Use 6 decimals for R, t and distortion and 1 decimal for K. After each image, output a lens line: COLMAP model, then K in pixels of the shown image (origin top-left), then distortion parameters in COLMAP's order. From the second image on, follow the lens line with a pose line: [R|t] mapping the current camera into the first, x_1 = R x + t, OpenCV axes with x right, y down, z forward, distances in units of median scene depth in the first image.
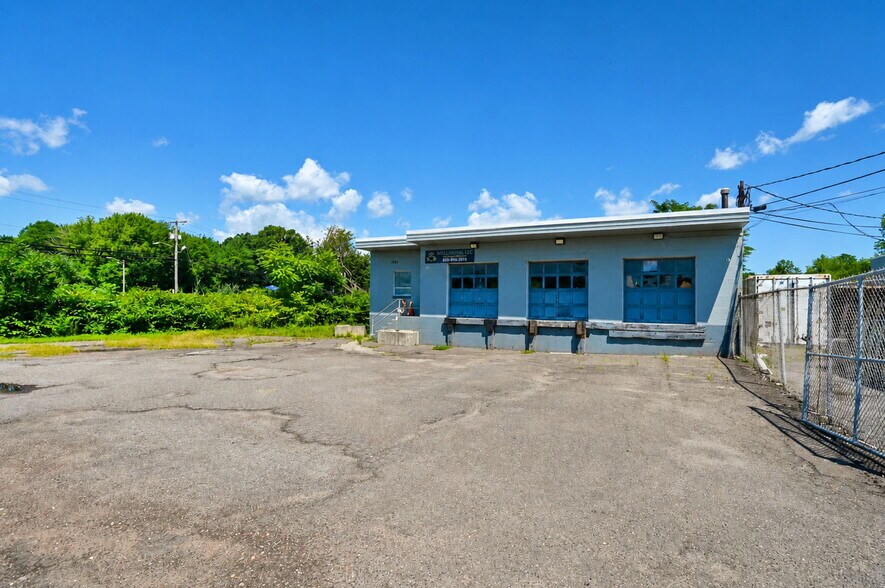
lens RADIAL K [[432.1, 0, 449.3], [0, 432.1, 300.5], [0, 0, 1]] dist [-0.014273, -0.001179]
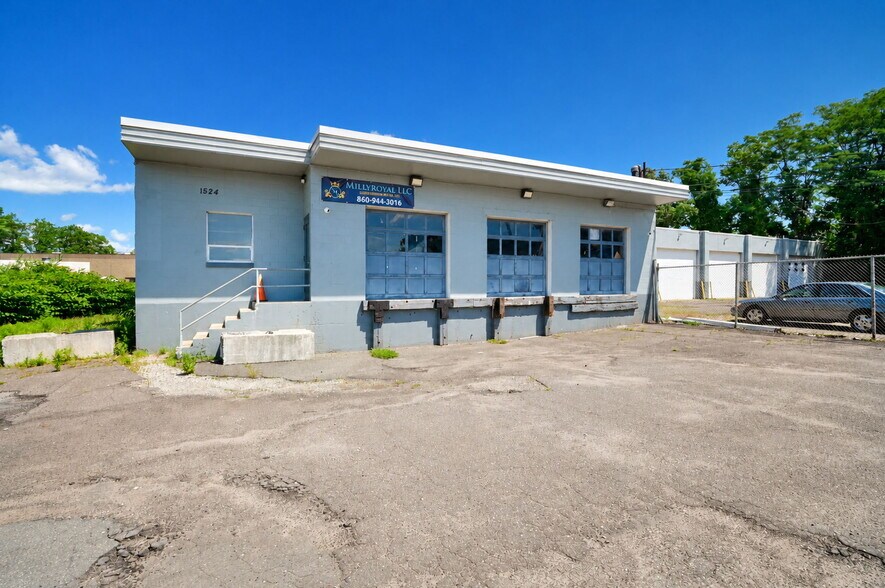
lens RADIAL K [[409.1, 0, 441.2], [0, 409.1, 293.0], [0, 0, 1]] dist [-0.008735, -0.000909]
pose [[0.622205, -0.031187, 0.782233, -0.367506], [0.009553, 0.999434, 0.032249, 0.013331], [-0.782796, -0.012593, 0.622151, 0.577969]]
